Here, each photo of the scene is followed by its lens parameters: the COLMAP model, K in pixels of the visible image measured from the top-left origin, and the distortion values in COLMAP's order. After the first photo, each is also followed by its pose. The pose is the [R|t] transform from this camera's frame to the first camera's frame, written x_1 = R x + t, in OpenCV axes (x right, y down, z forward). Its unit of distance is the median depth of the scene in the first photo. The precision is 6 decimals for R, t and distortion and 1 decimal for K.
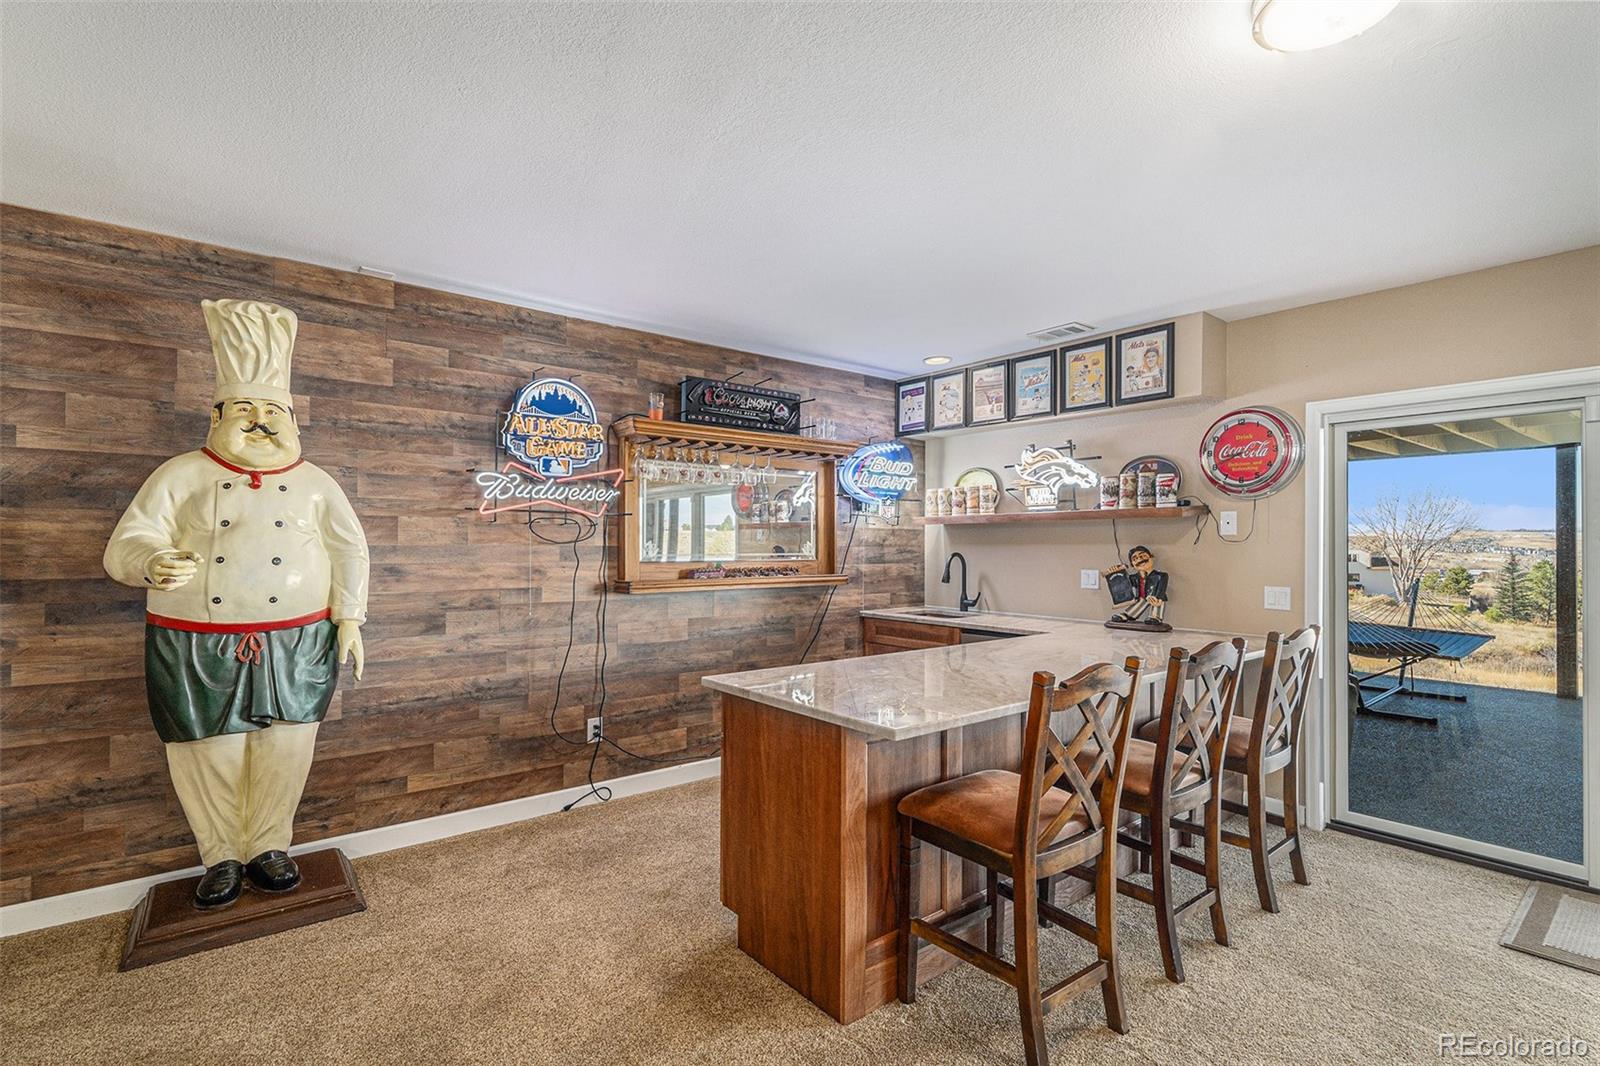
lens RADIAL K [[762.9, 0, 795.0], [0, 762.9, 541.3], [0, 0, 1]] dist [-0.001293, -0.002778]
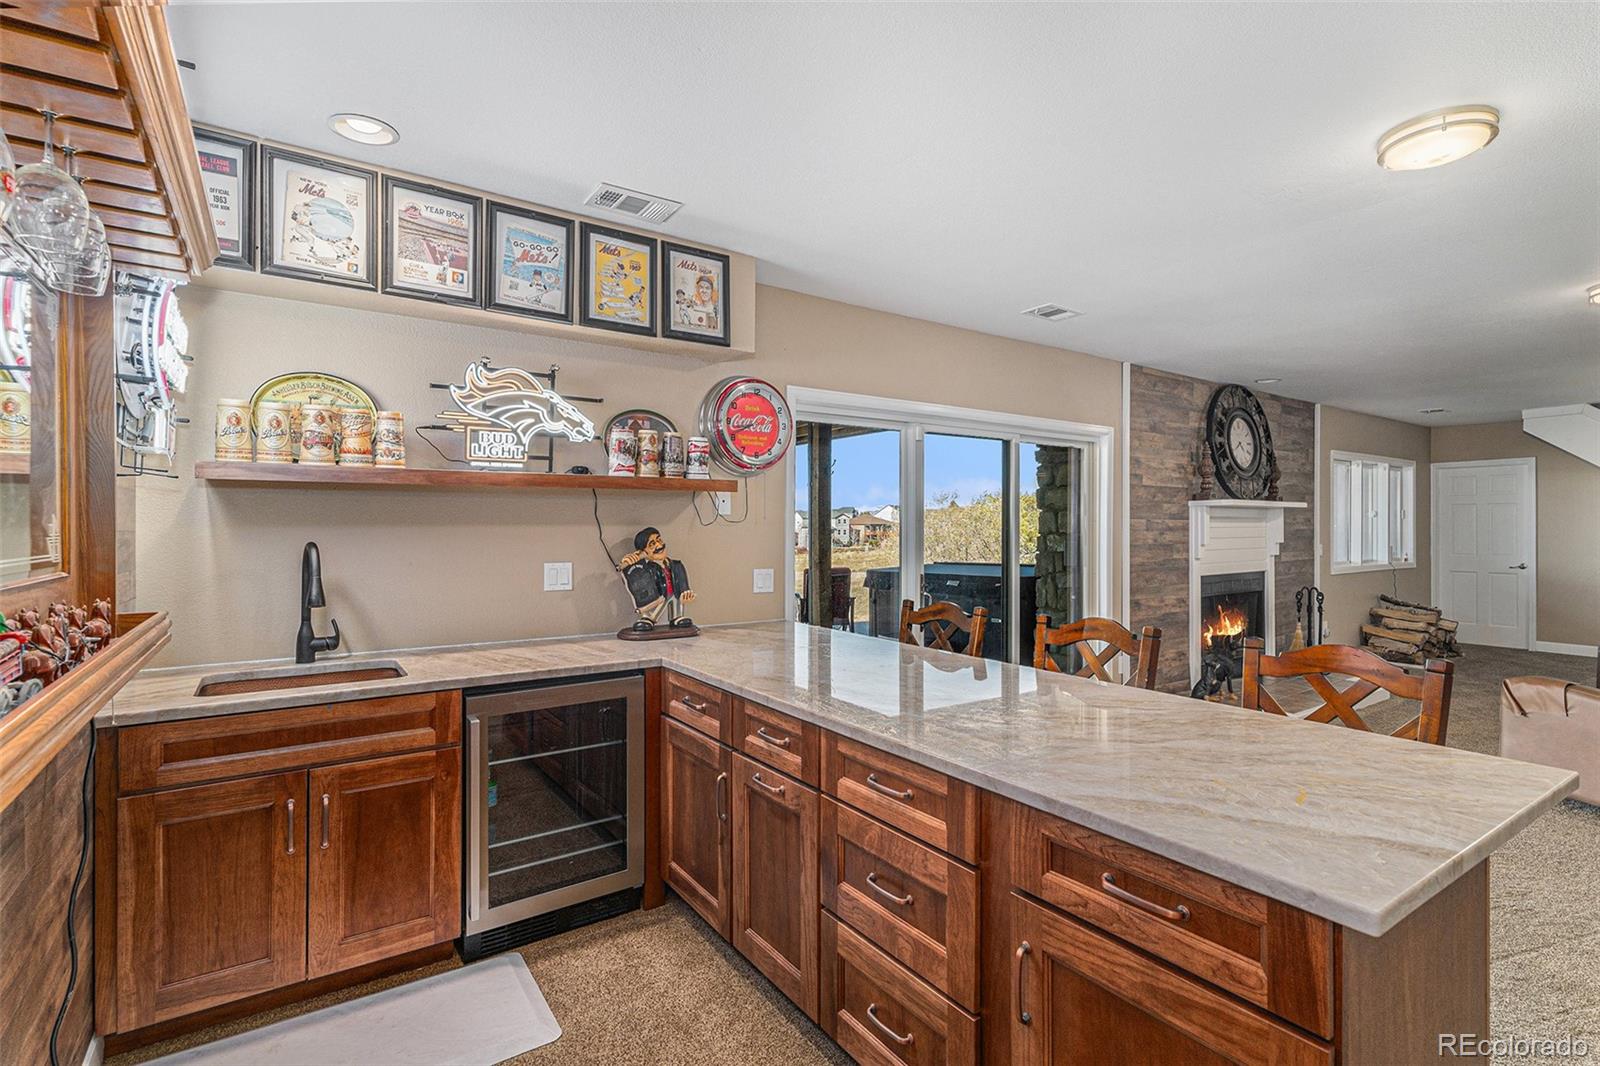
lens RADIAL K [[762.9, 0, 734.9], [0, 762.9, 518.5], [0, 0, 1]] dist [-0.001293, -0.002778]
pose [[0.081800, 0.005049, 0.996636, -0.310807], [-0.006729, 0.999967, -0.004513, 0.000440], [-0.996626, -0.006337, 0.081831, 0.887789]]
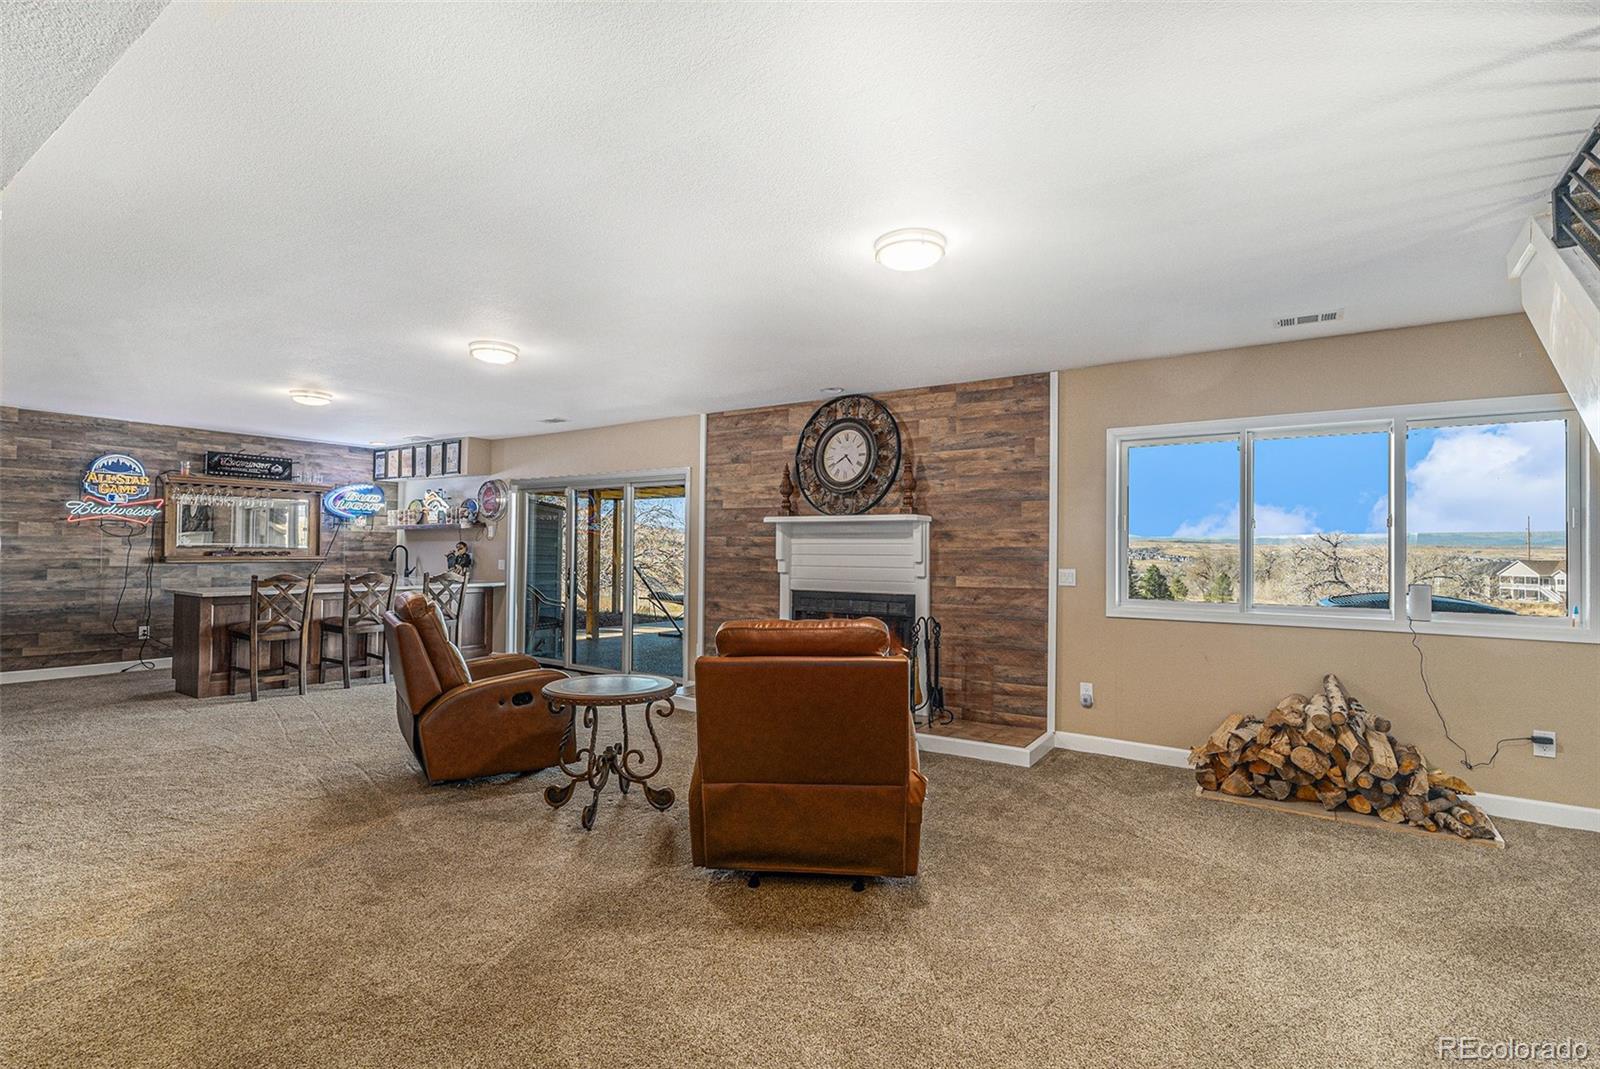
lens RADIAL K [[762.9, 0, 797.0], [0, 762.9, 541.1], [0, 0, 1]] dist [-0.001293, -0.002778]
pose [[0.957353, 0.011706, 0.288683, 0.761300], [-0.009999, 0.999923, -0.007388, 0.011149], [-0.288747, 0.004187, 0.957396, -1.327957]]
